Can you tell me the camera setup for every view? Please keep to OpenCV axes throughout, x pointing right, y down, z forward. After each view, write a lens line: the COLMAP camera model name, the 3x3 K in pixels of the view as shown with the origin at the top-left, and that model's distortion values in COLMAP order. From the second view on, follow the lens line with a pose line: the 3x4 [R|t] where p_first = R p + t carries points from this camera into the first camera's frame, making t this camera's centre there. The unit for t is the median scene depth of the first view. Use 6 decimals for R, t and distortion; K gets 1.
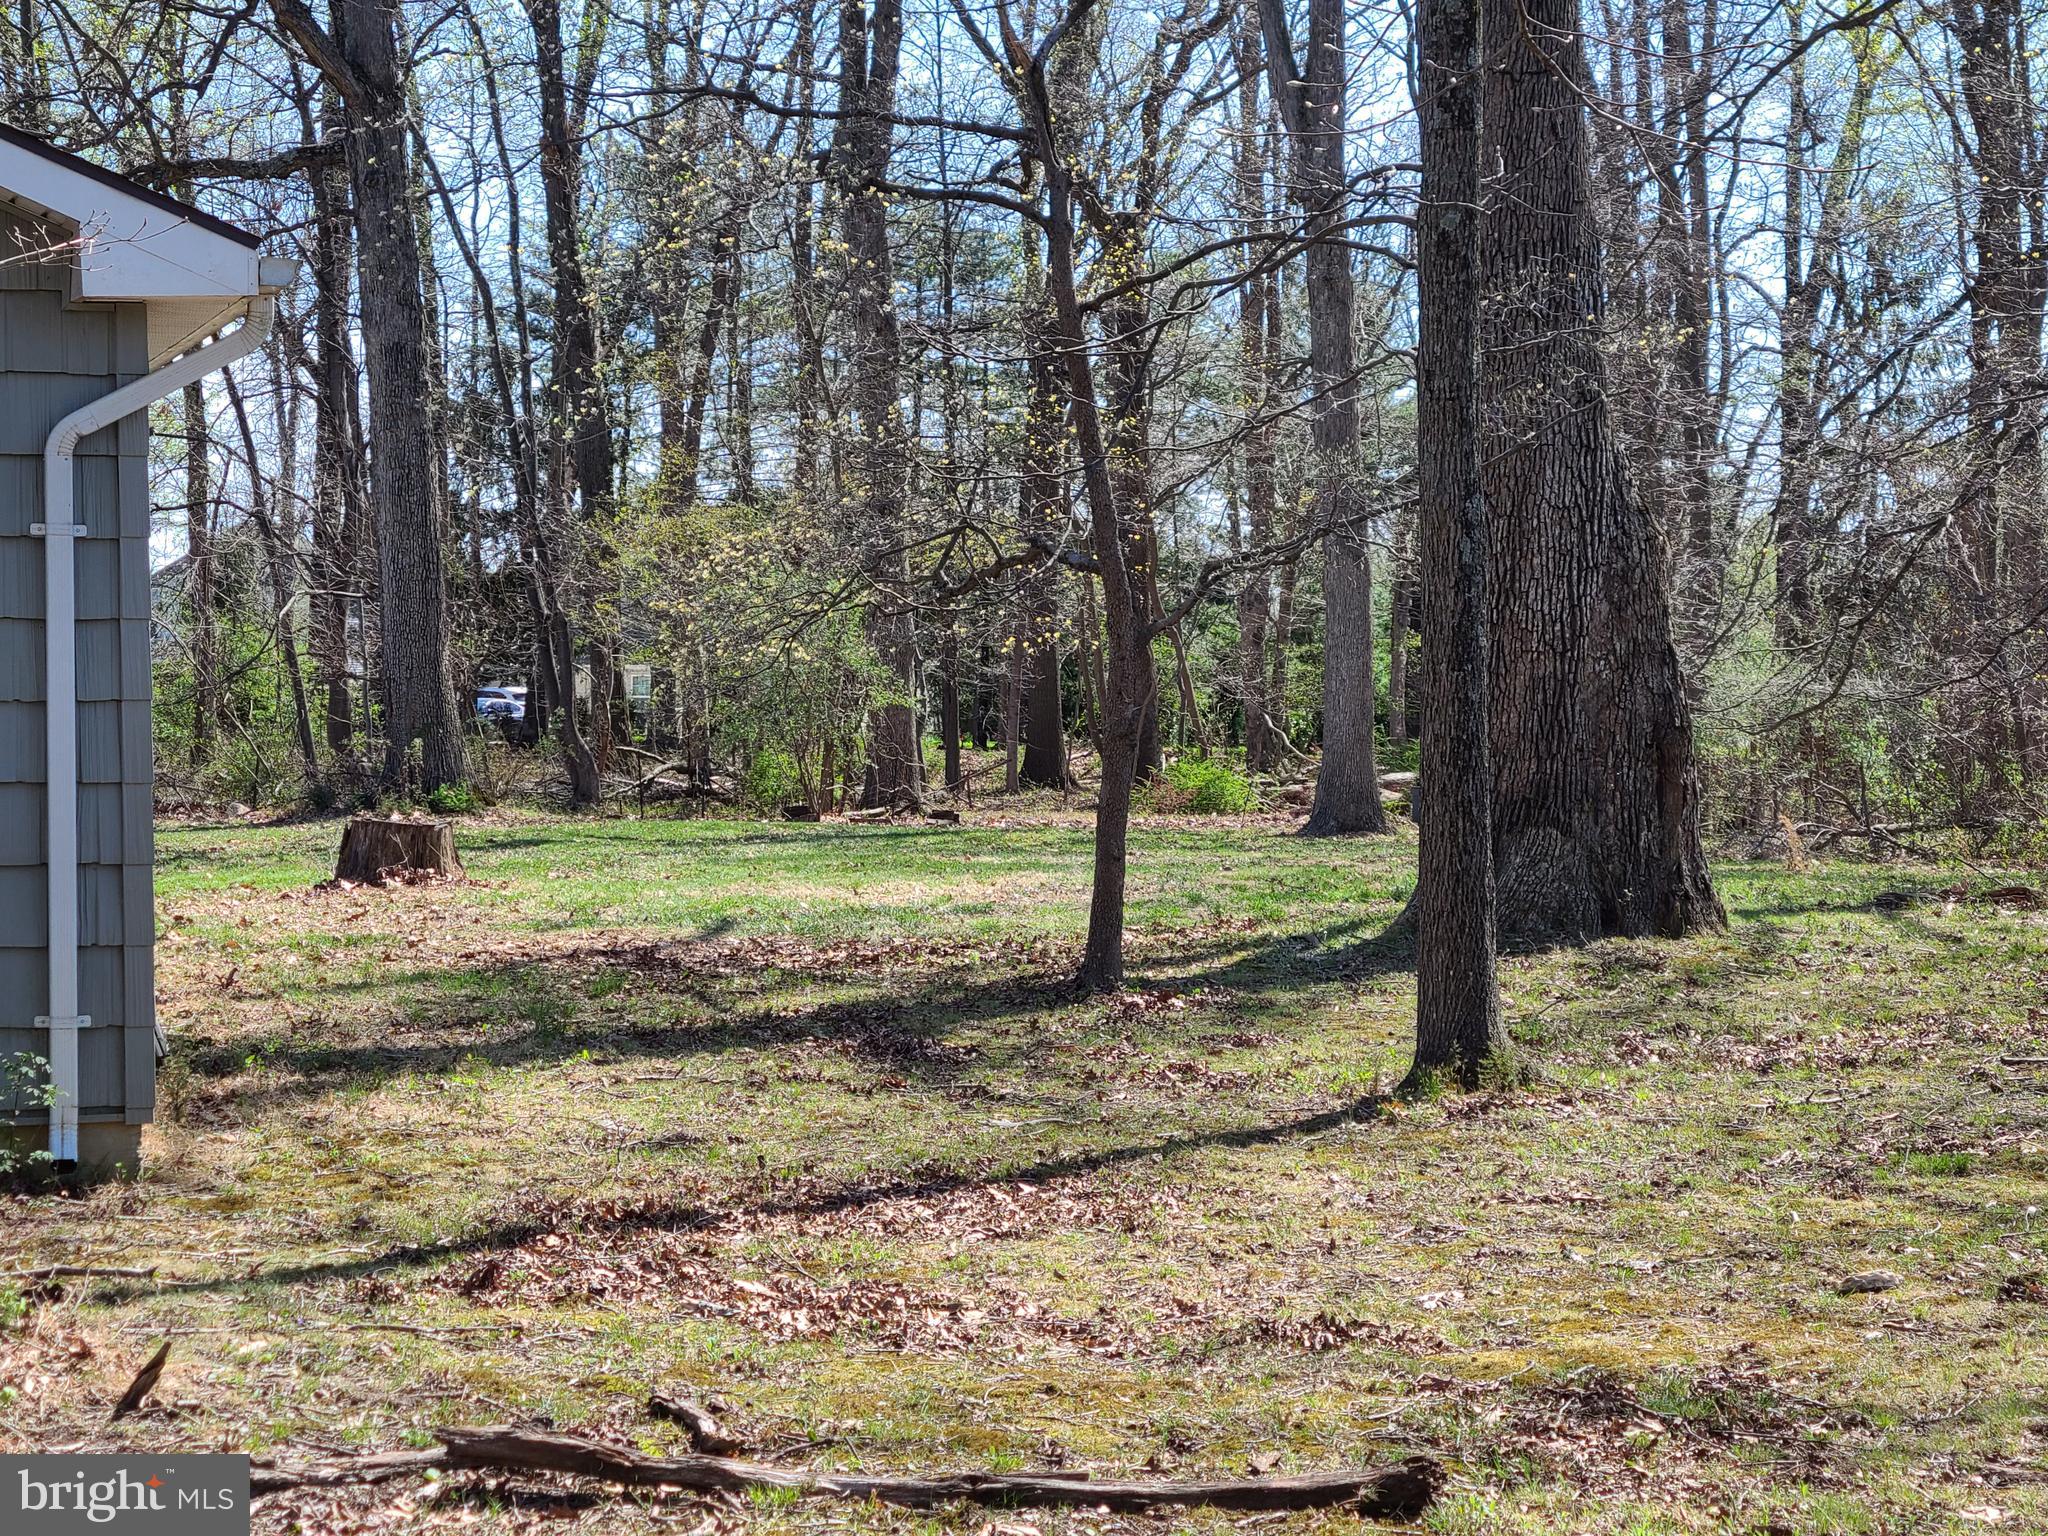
lens RADIAL K [[1673.8, 0, 1022.3], [0, 1673.8, 753.3], [0, 0, 1]] dist [-0.004469, -0.017087]
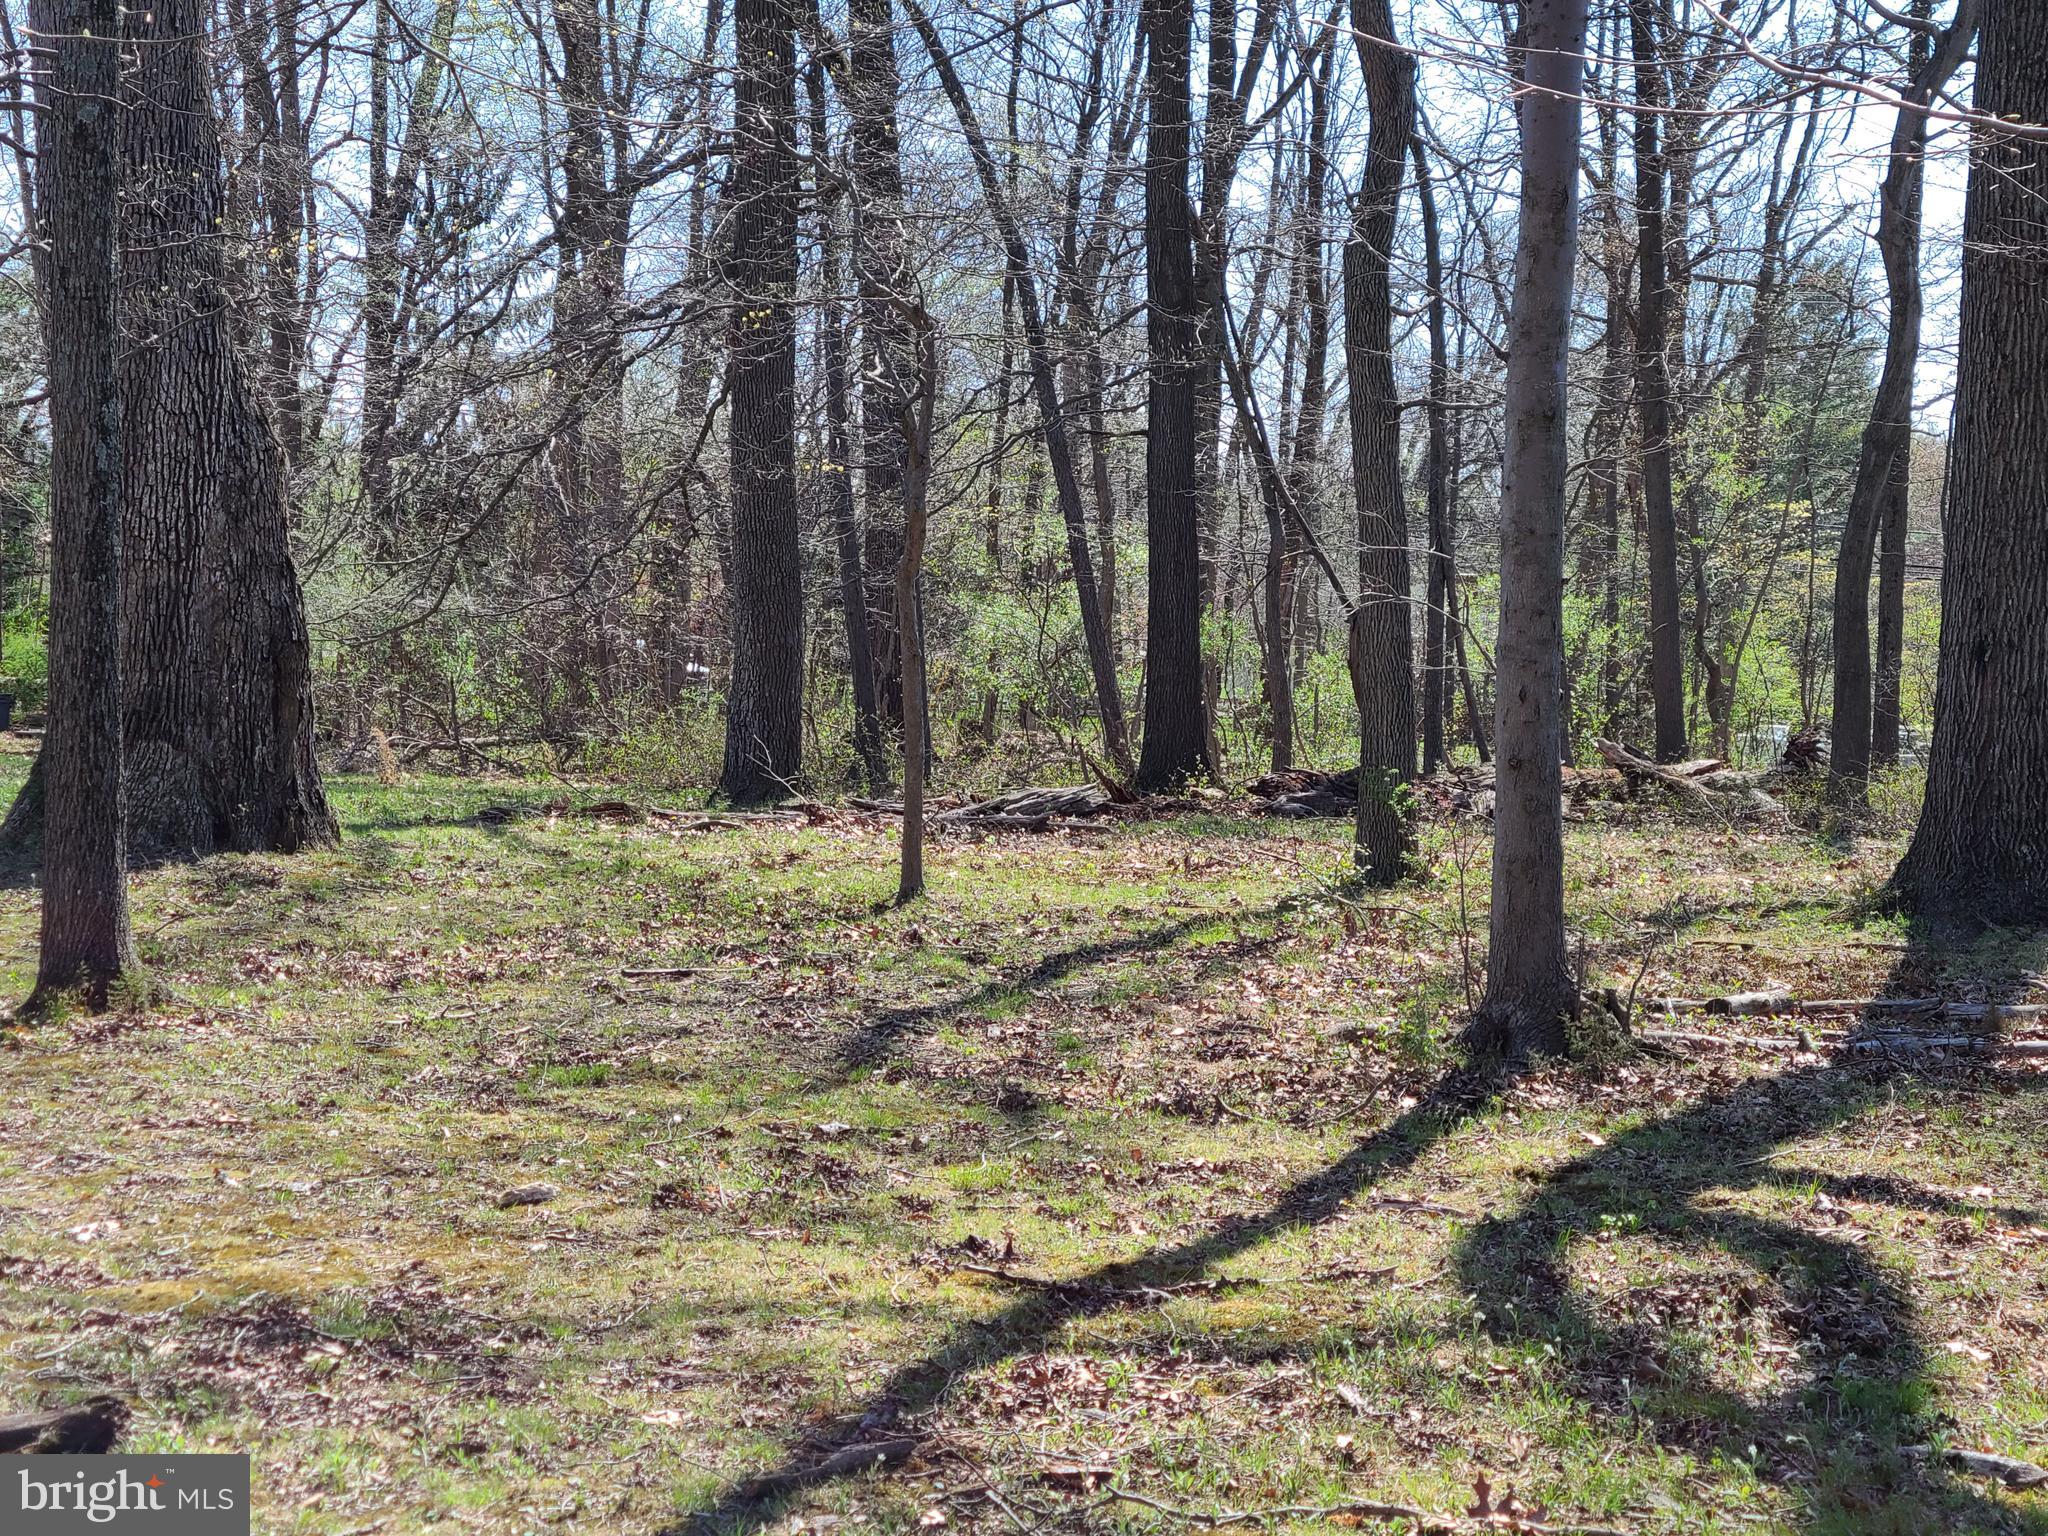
lens RADIAL K [[1673.8, 0, 1020.2], [0, 1673.8, 783.6], [0, 0, 1]] dist [-0.004469, -0.017087]
pose [[0.976491, 0.010545, 0.215302, 0.584153], [-0.013138, 0.999857, 0.010616, 0.051587], [-0.215159, -0.013195, 0.976490, -0.058826]]
